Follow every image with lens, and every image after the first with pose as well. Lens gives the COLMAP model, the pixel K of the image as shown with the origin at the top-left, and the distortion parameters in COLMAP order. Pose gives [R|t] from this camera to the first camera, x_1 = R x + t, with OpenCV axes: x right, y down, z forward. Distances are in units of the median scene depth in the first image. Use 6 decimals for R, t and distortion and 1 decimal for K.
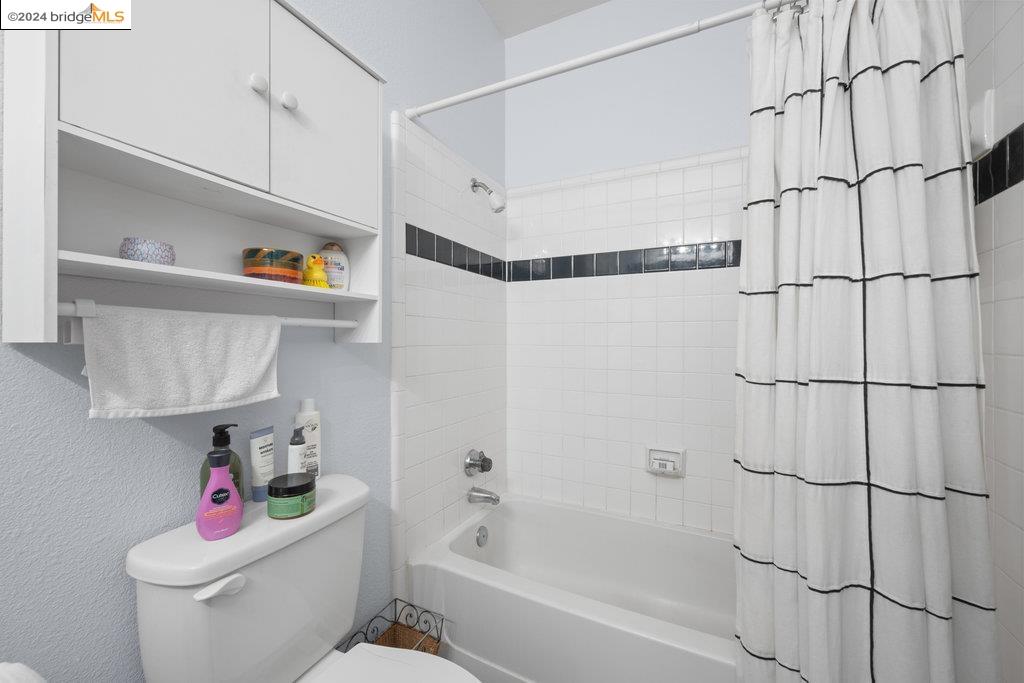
lens RADIAL K [[405.9, 0, 512.0], [0, 405.9, 341.5], [0, 0, 1]] dist [0.001397, 0.000037]
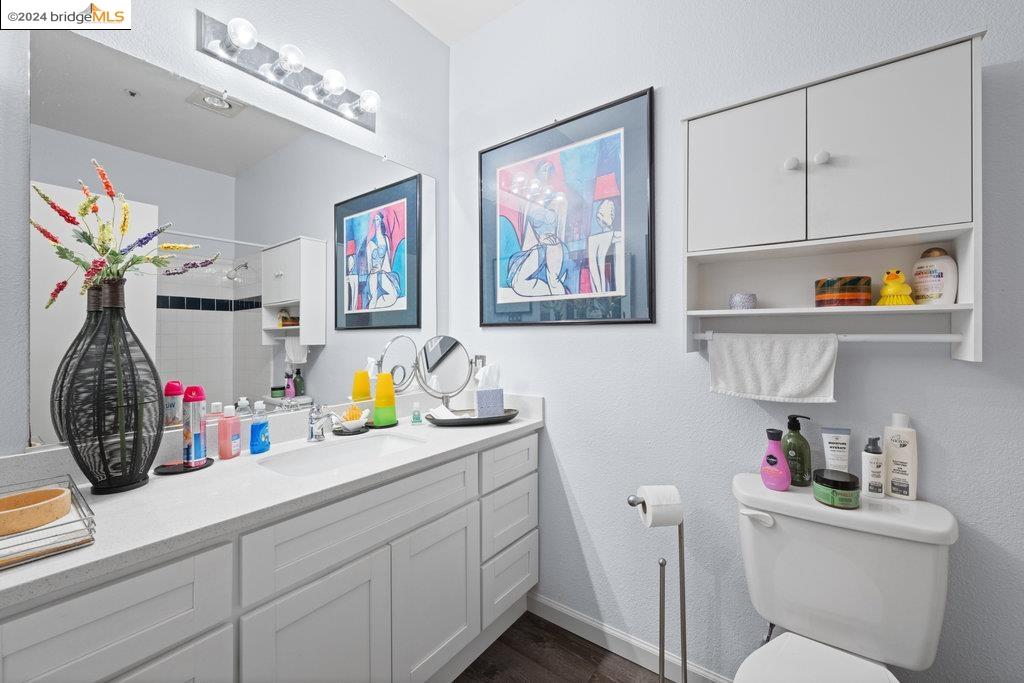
lens RADIAL K [[405.9, 0, 512.0], [0, 405.9, 341.5], [0, 0, 1]] dist [0.001397, 0.000037]
pose [[-0.168478, 0.006244, -0.985686, 0.759220], [-0.008402, 0.999935, 0.007770, -0.042645], [0.985670, 0.009591, -0.168414, 0.277311]]
